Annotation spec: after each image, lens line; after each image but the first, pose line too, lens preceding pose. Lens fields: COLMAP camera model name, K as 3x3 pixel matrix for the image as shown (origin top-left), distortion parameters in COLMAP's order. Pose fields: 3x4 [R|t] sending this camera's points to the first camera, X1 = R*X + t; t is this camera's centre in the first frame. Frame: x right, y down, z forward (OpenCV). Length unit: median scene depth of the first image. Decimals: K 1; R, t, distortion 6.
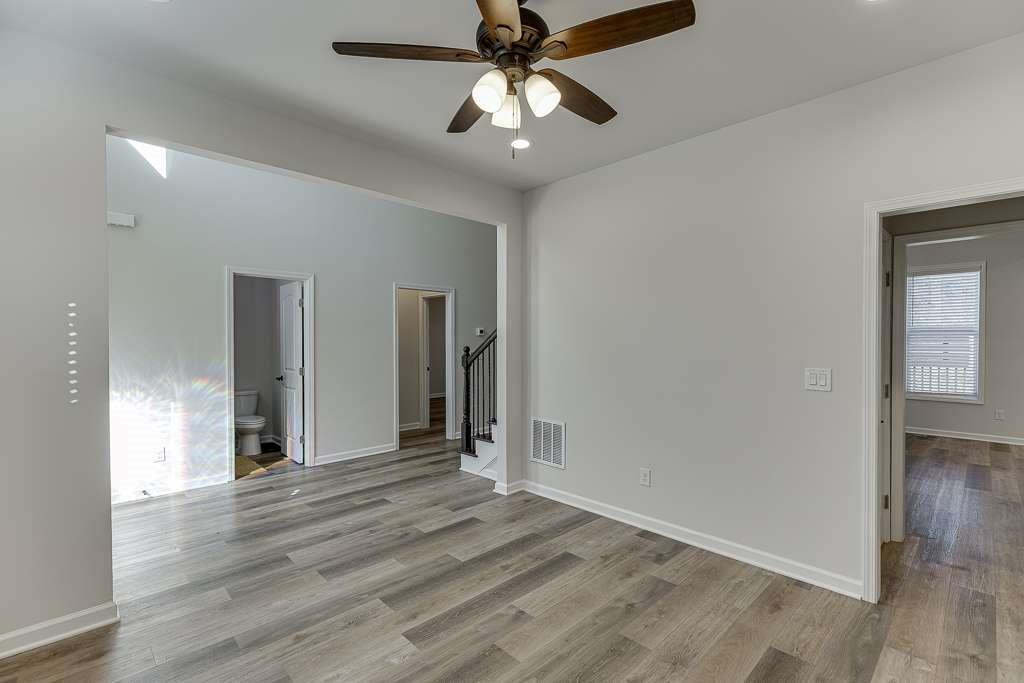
lens RADIAL K [[461.3, 0, 513.9], [0, 461.3, 340.8], [0, 0, 1]] dist [0.007906, -0.002094]
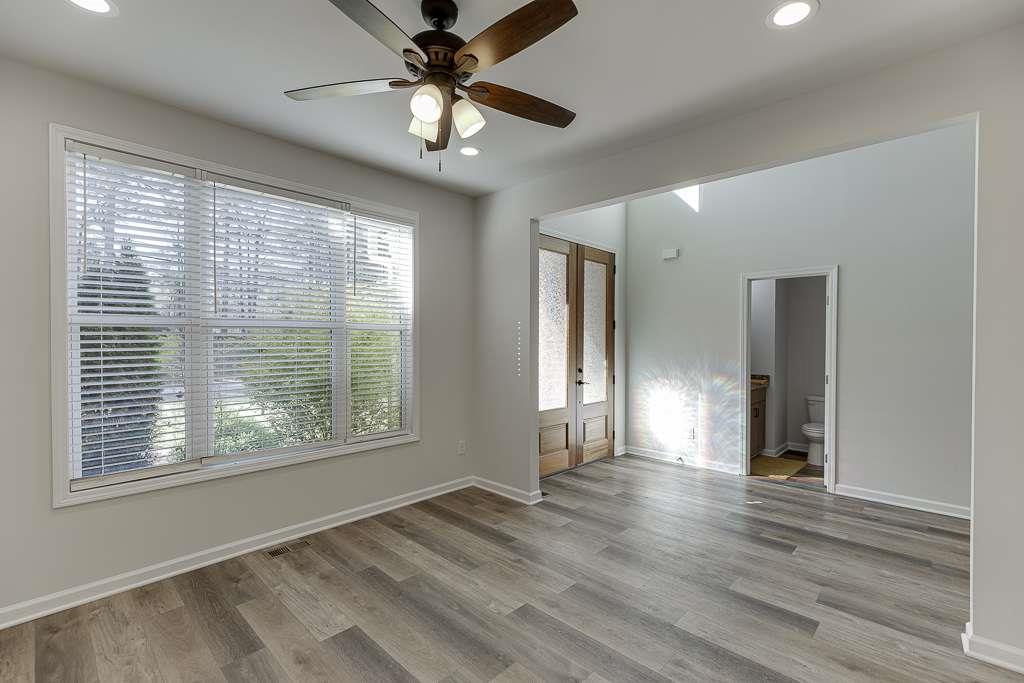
lens RADIAL K [[461.3, 0, 536.1], [0, 461.3, 348.5], [0, 0, 1]] dist [0.007906, -0.002094]
pose [[0.053017, 0.015315, -0.998476, 0.442486], [-0.008602, 0.999852, 0.014880, -0.000128], [0.998557, 0.007800, 0.053141, 0.489113]]
